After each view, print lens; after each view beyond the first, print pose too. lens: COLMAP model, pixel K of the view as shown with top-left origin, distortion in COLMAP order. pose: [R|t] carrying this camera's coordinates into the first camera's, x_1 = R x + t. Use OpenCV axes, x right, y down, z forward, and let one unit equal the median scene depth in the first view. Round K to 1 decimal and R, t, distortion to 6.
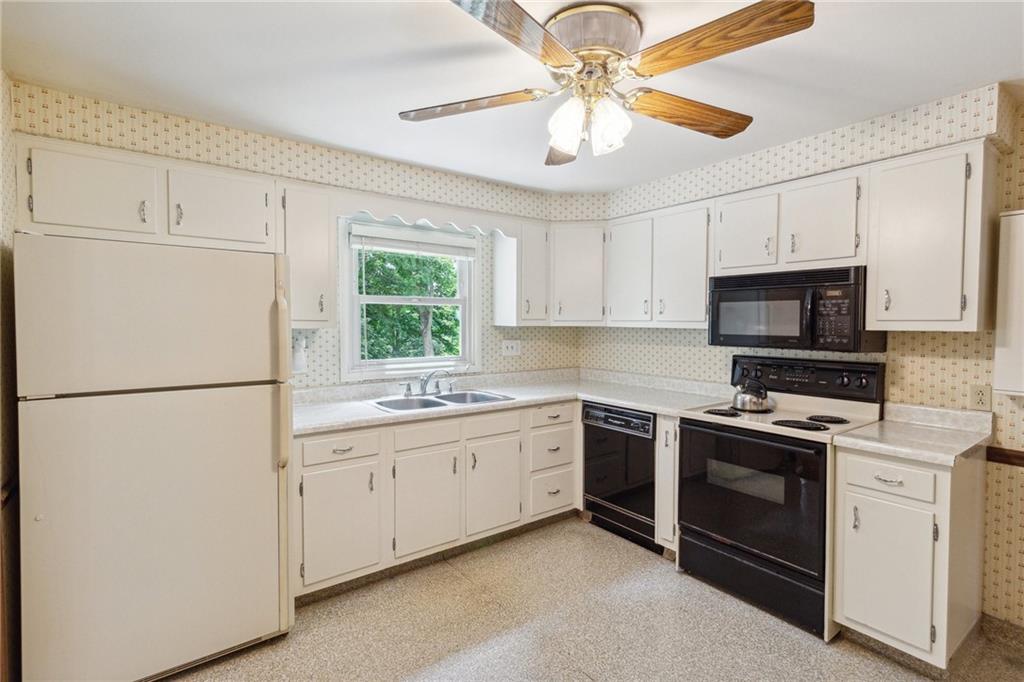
lens RADIAL K [[491.2, 0, 512.0], [0, 491.2, 341.0], [0, 0, 1]] dist [0.002592, 0.000415]
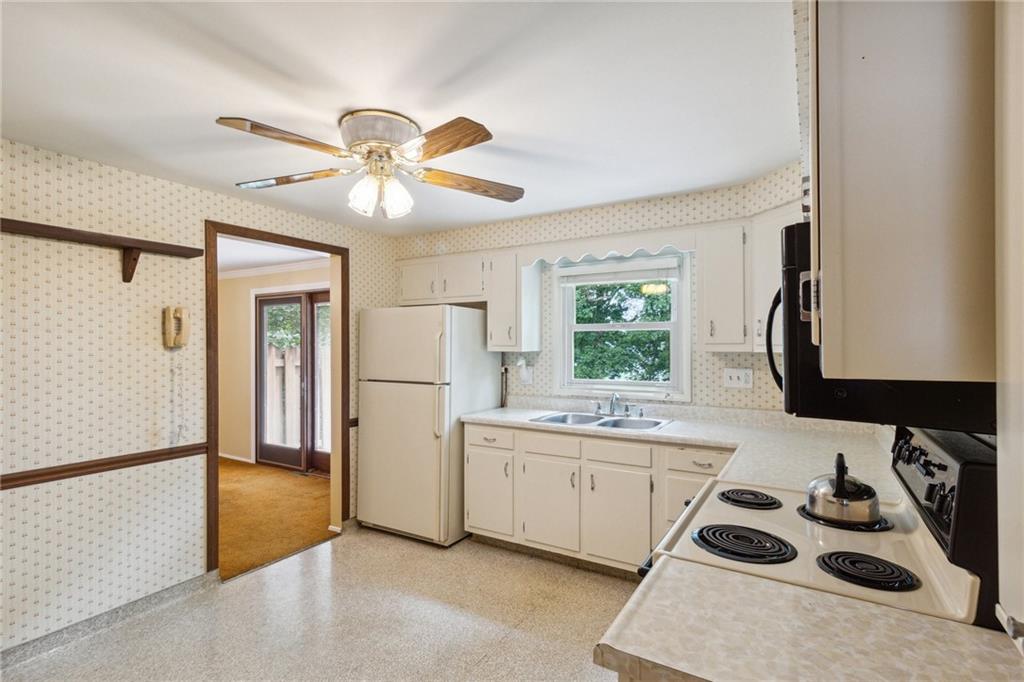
lens RADIAL K [[485.5, 0, 514.5], [0, 485.5, 345.6], [0, 0, 1]] dist [-0.000679, -0.000088]
pose [[0.372100, -0.001669, -0.928191, 0.749254], [-0.035572, 0.999238, -0.016057, -0.017530], [0.927511, 0.038992, 0.371757, 0.432013]]
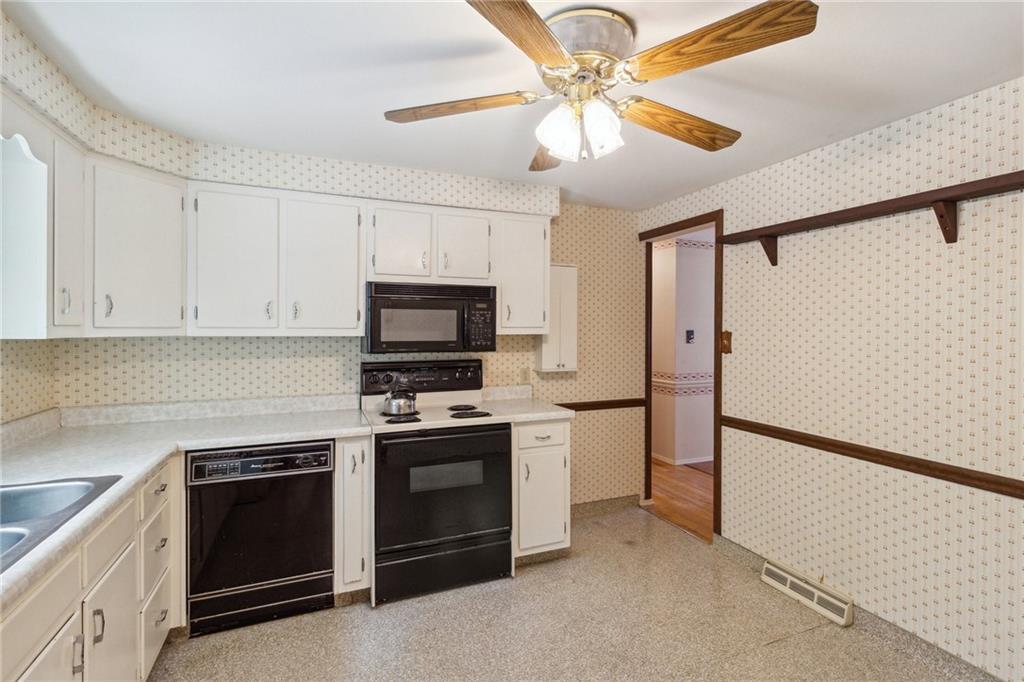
lens RADIAL K [[488.1, 0, 534.6], [0, 488.1, 331.8], [0, 0, 1]] dist [0.001976, 0.000377]
pose [[0.221887, -0.010485, 0.975016, -0.404819], [0.039475, 0.999219, 0.001762, -0.020275], [-0.974273, 0.038098, 0.222127, 0.439491]]
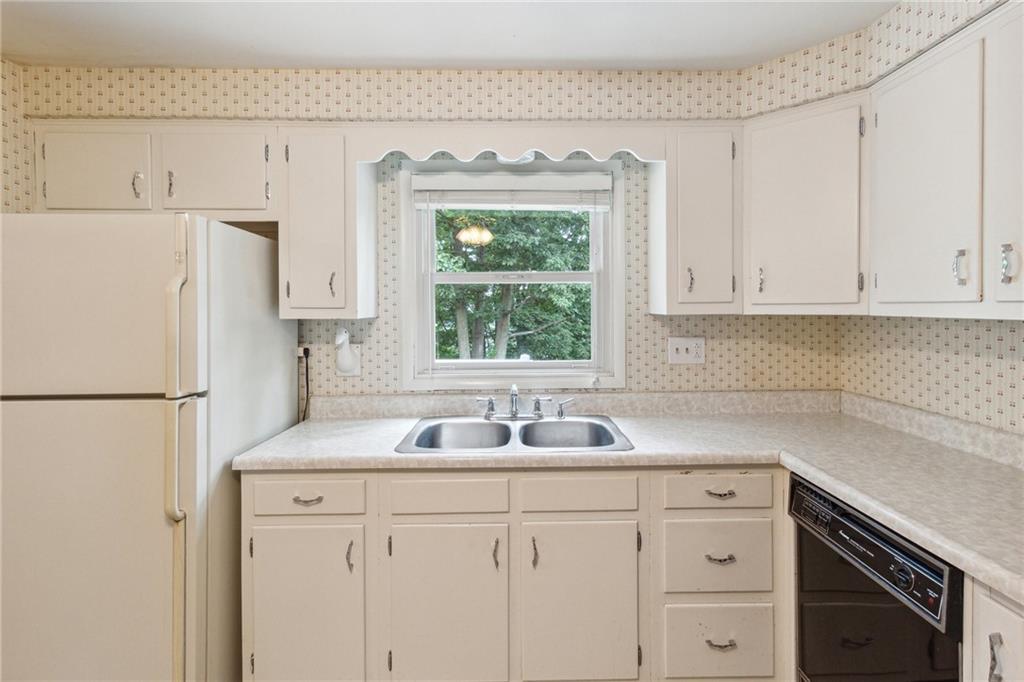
lens RADIAL K [[492.9, 0, 518.2], [0, 492.9, 315.4], [0, 0, 1]] dist [0.003633, 0.000661]
pose [[0.811637, 0.000086, -0.584162, 0.224000], [-0.015115, 0.999668, -0.020855, -0.016494], [0.583966, 0.025756, 0.811369, 0.484527]]
